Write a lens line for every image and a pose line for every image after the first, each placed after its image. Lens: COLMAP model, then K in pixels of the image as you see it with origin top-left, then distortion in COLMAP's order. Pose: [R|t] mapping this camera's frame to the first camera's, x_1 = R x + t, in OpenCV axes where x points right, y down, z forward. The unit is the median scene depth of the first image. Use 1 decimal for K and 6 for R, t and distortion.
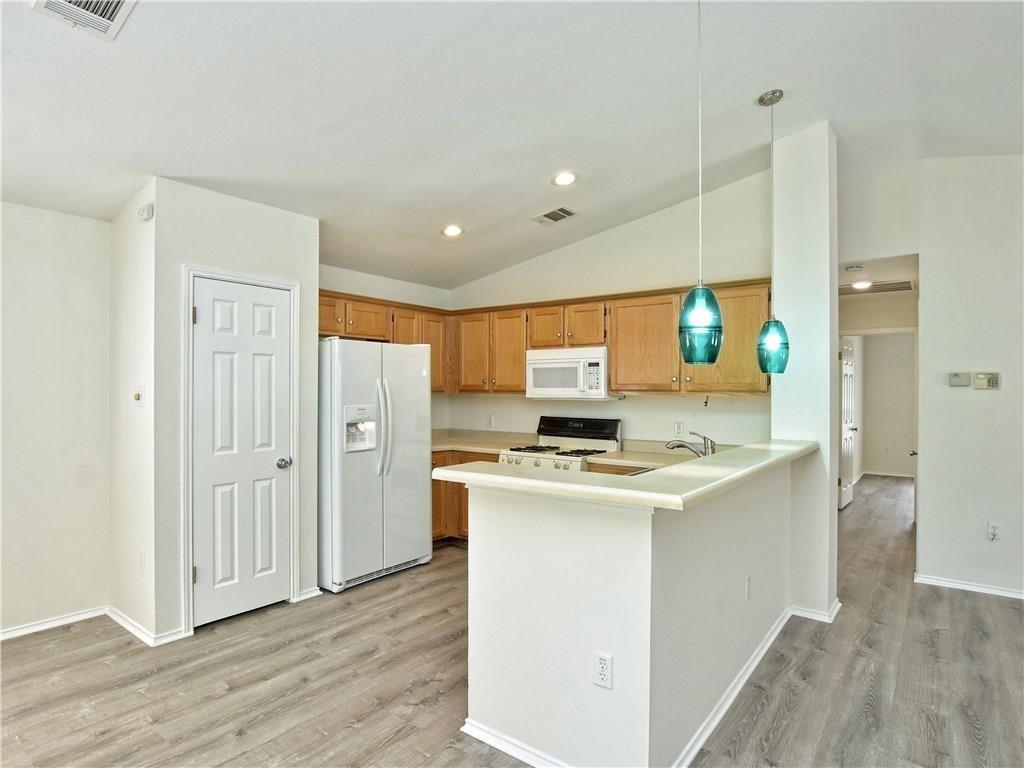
lens RADIAL K [[575.7, 0, 507.7], [0, 575.7, 392.2], [0, 0, 1]] dist [-0.023326, 0.002352]
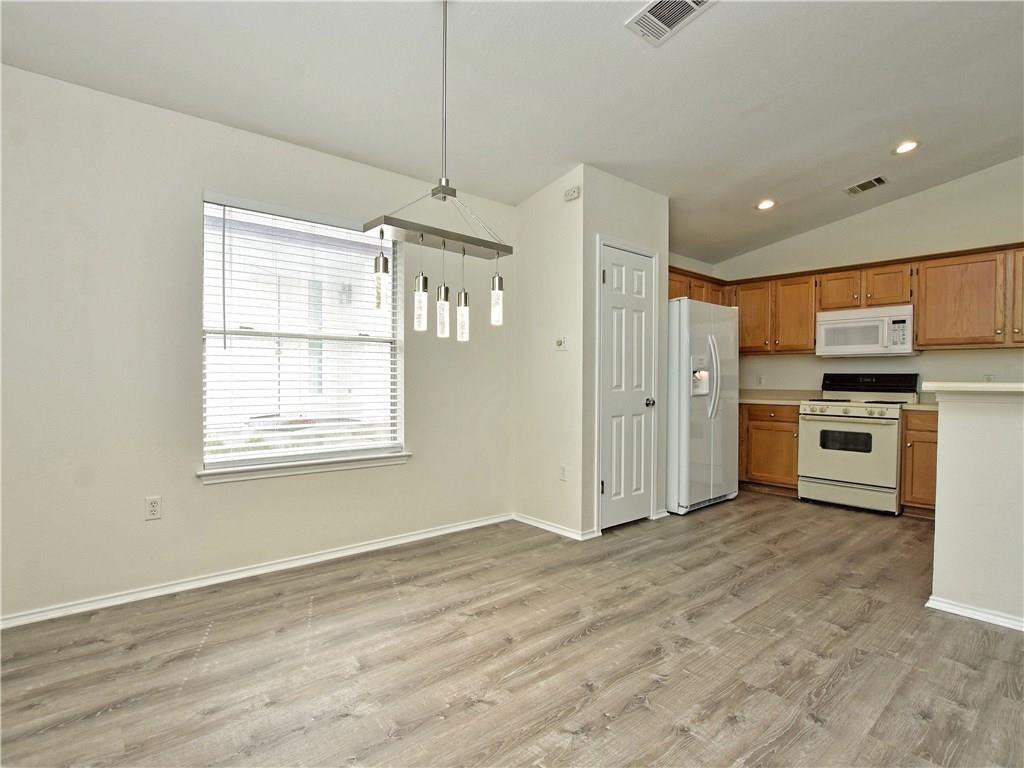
lens RADIAL K [[531.9, 0, 513.0], [0, 531.9, 390.5], [0, 0, 1]] dist [-0.027439, 0.001821]
pose [[0.979735, 0.005088, -0.200236, -0.398795], [-0.001783, 0.999859, 0.016679, 0.072317], [0.200293, -0.015984, 0.979606, -0.126624]]
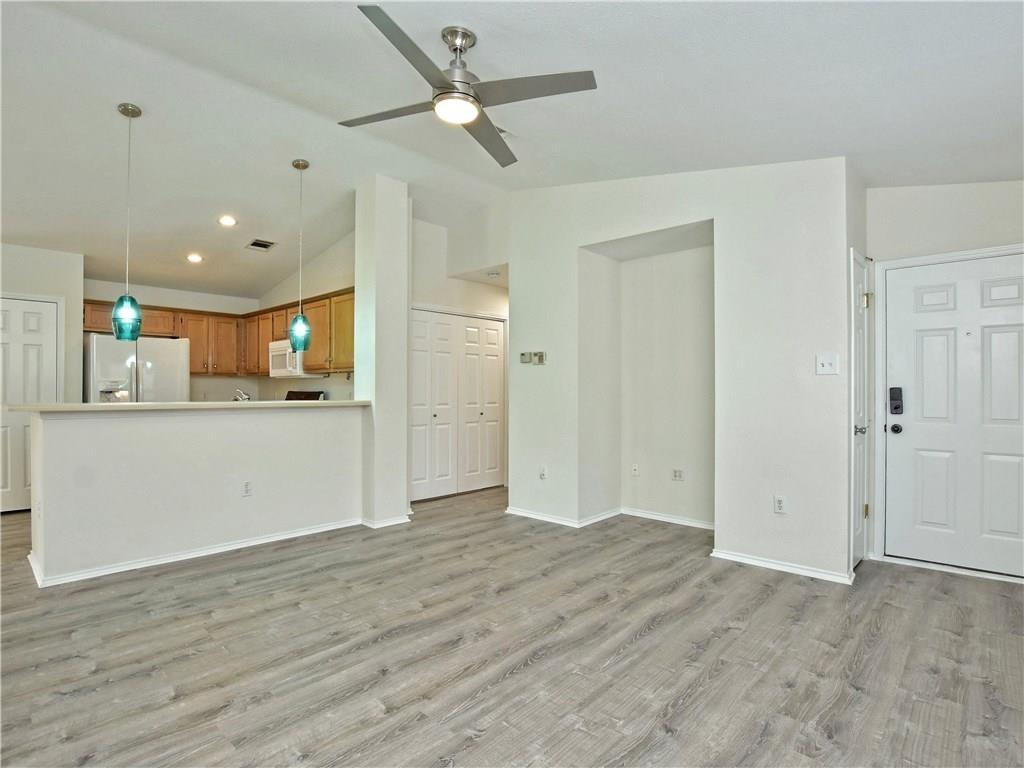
lens RADIAL K [[527.2, 0, 493.2], [0, 527.2, 392.8], [0, 0, 1]] dist [-0.030157, 0.006031]
pose [[0.993925, -0.002287, -0.110040, 0.831669], [0.002393, 0.999997, 0.000835, 0.056891], [0.110038, -0.001094, 0.993927, -0.218222]]
